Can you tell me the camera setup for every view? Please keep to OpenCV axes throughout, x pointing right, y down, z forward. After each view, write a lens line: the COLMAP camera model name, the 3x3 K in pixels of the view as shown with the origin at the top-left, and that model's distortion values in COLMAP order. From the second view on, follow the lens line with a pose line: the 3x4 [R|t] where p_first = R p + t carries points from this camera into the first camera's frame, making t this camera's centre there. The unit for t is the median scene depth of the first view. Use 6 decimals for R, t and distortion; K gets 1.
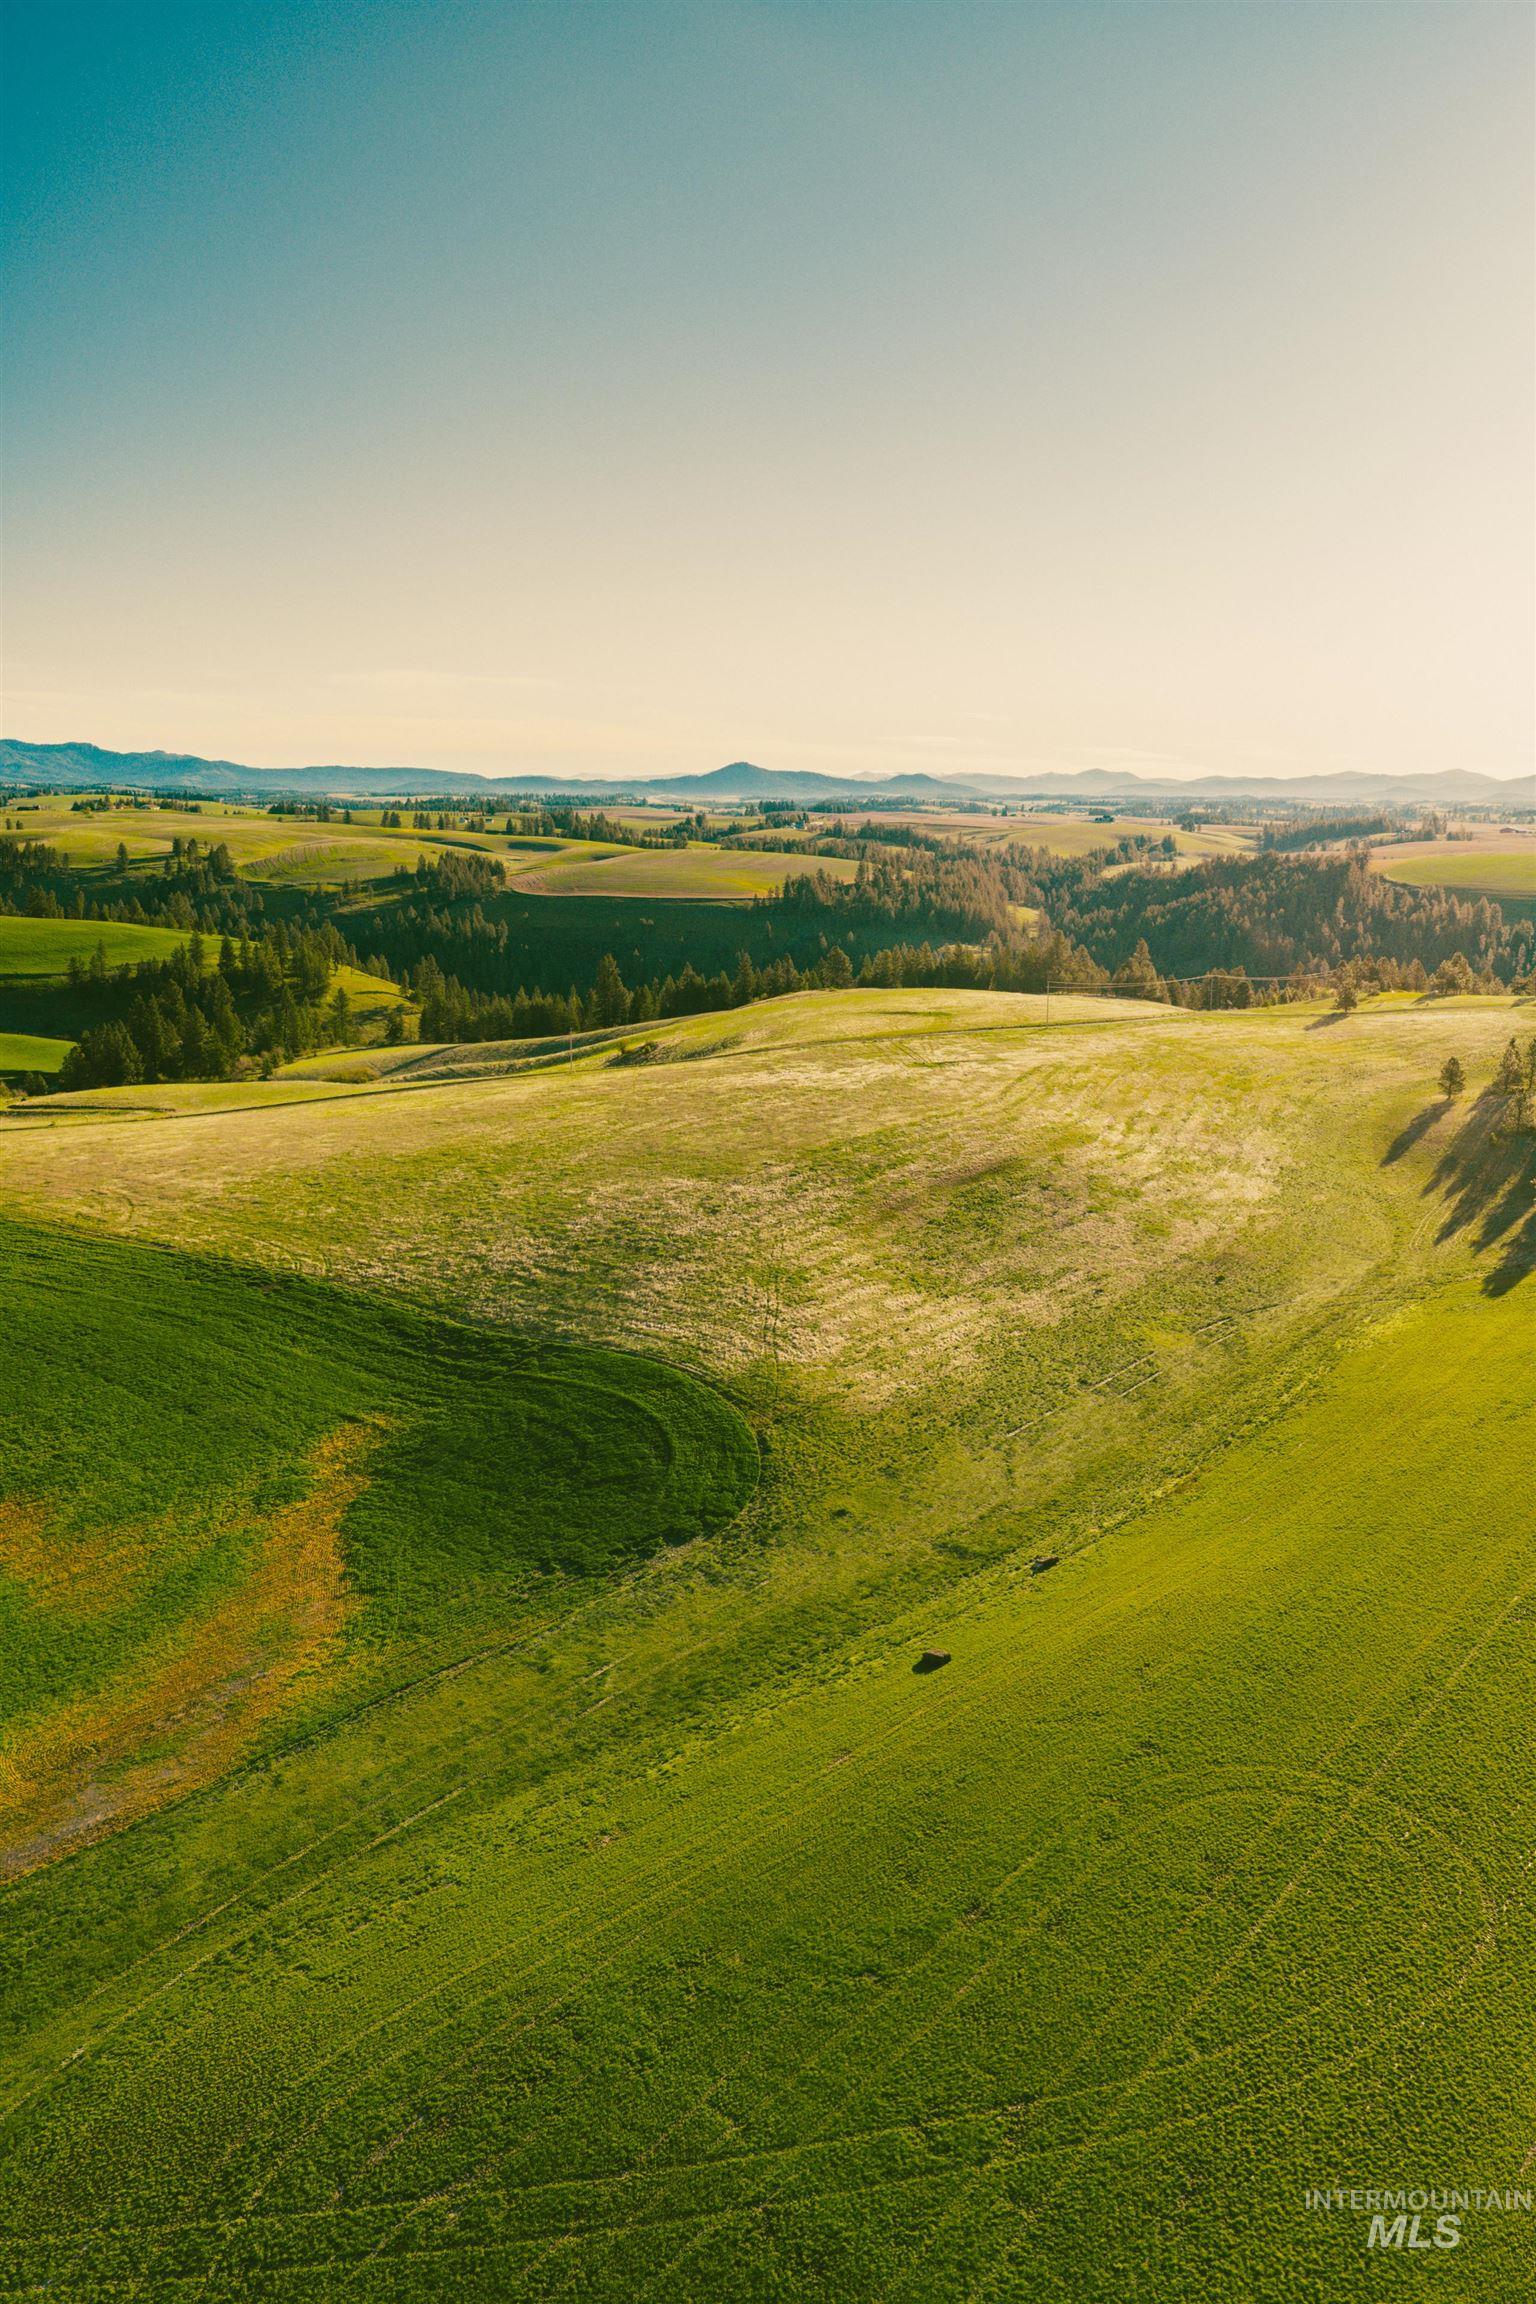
lens RADIAL K [[1892.2, 0, 776.1], [0, 1892.2, 1167.5], [0, 0, 1]] dist [0.036301, -0.073925]
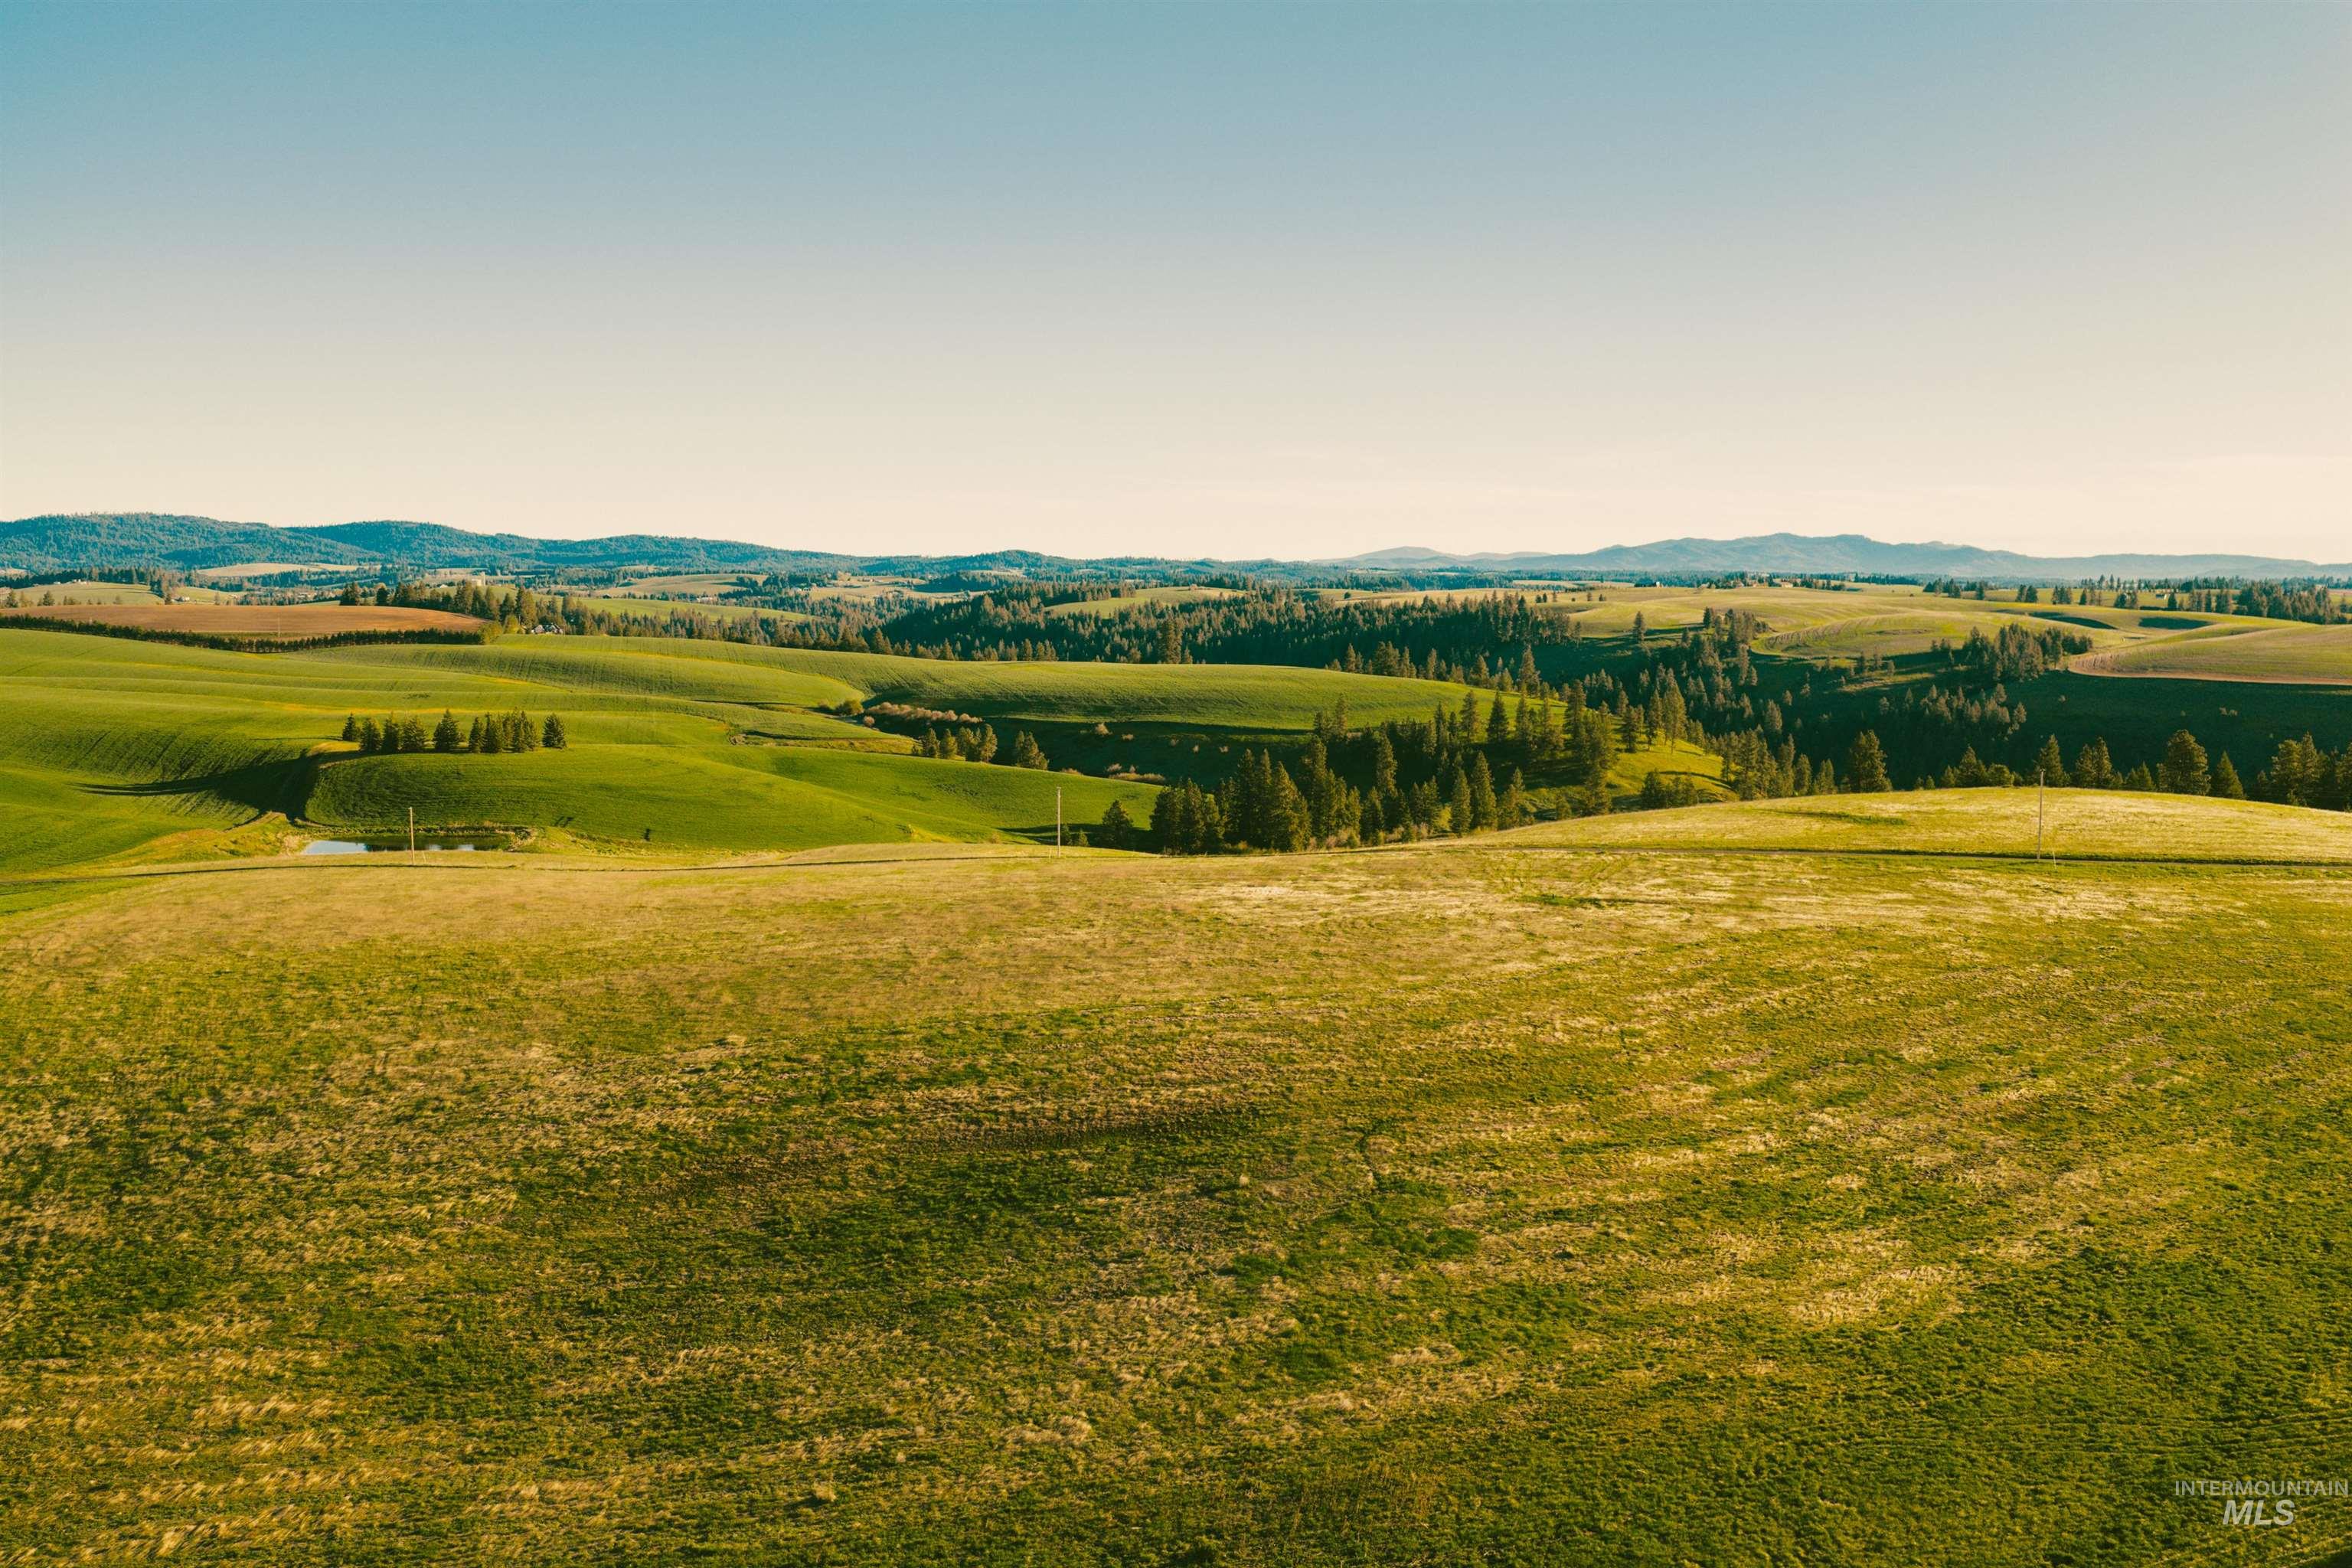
lens RADIAL K [[1931.6, 0, 1179.8], [0, 1931.6, 784.8], [0, 0, 1]] dist [0.036301, -0.073925]
pose [[0.775320, 0.059895, -0.628722, 0.147200], [-0.117927, 0.991714, -0.050949, -0.020789], [0.620461, 0.113645, 0.775960, 0.233421]]
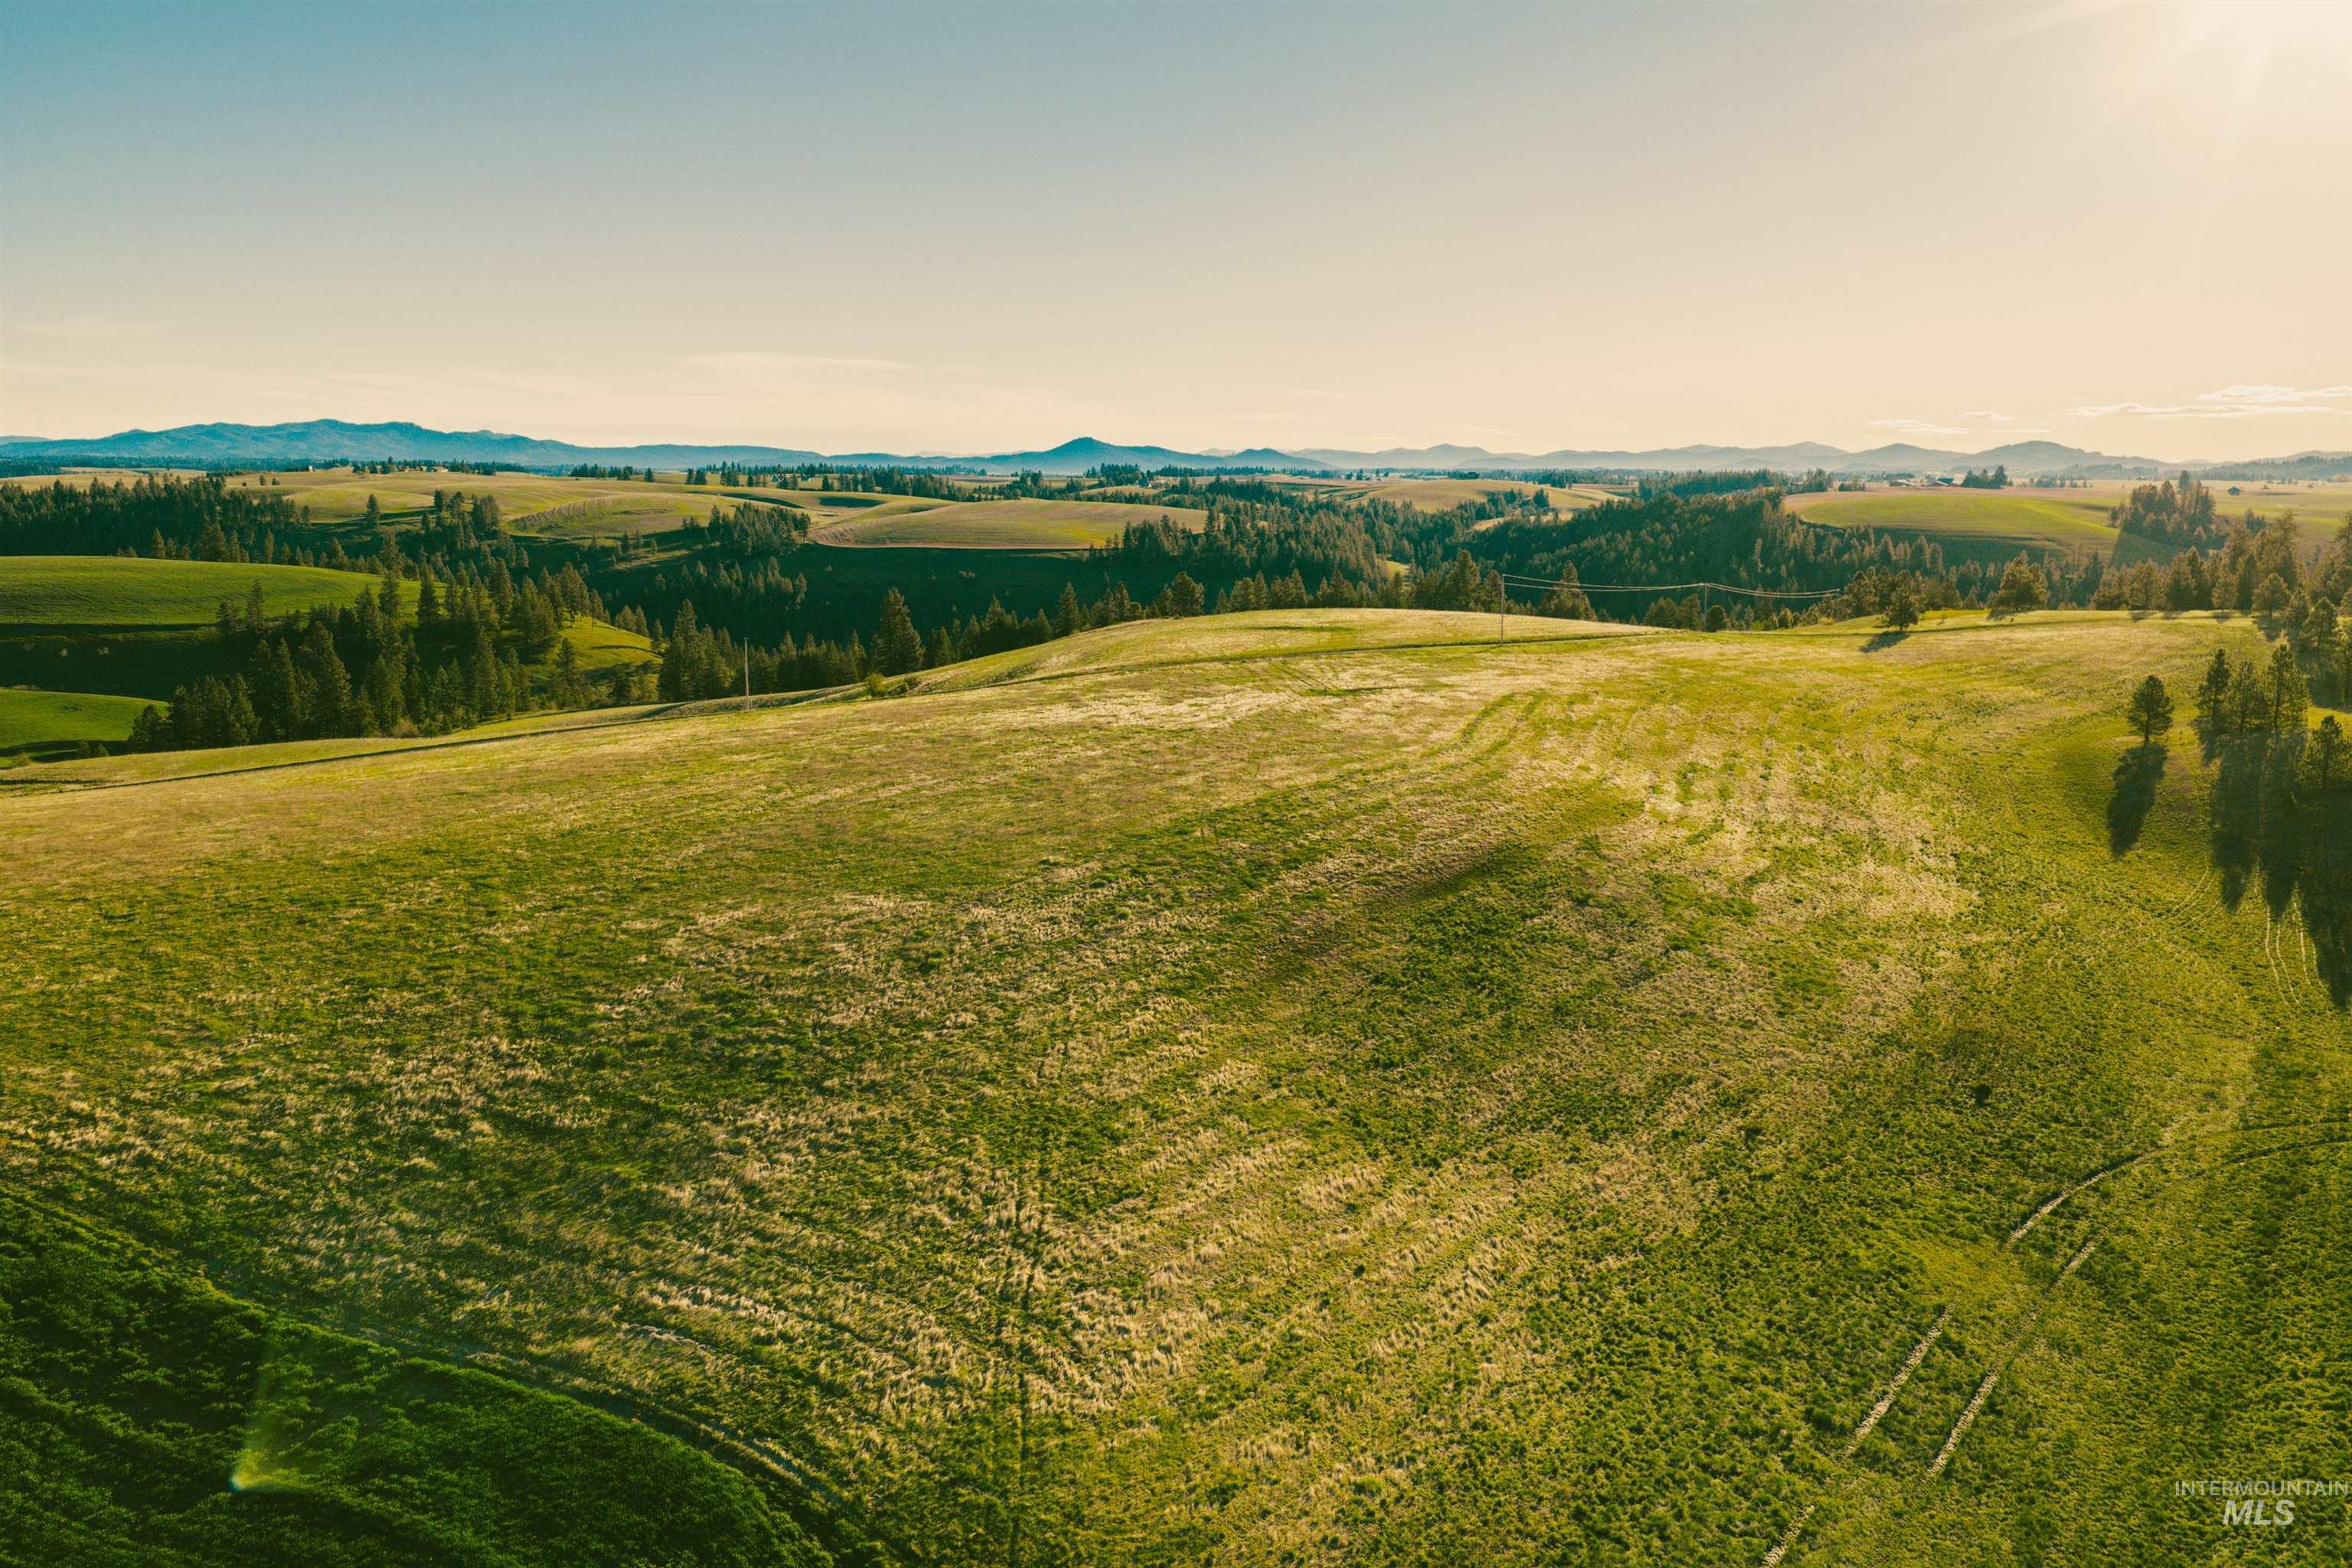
lens RADIAL K [[1931.6, 0, 1179.8], [0, 1931.6, 784.8], [0, 0, 1]] dist [0.036301, -0.073925]
pose [[0.999542, -0.011379, 0.028048, 0.005768], [0.012338, 0.999338, -0.034227, -0.001638], [-0.027640, 0.034557, 0.999020, 0.168500]]
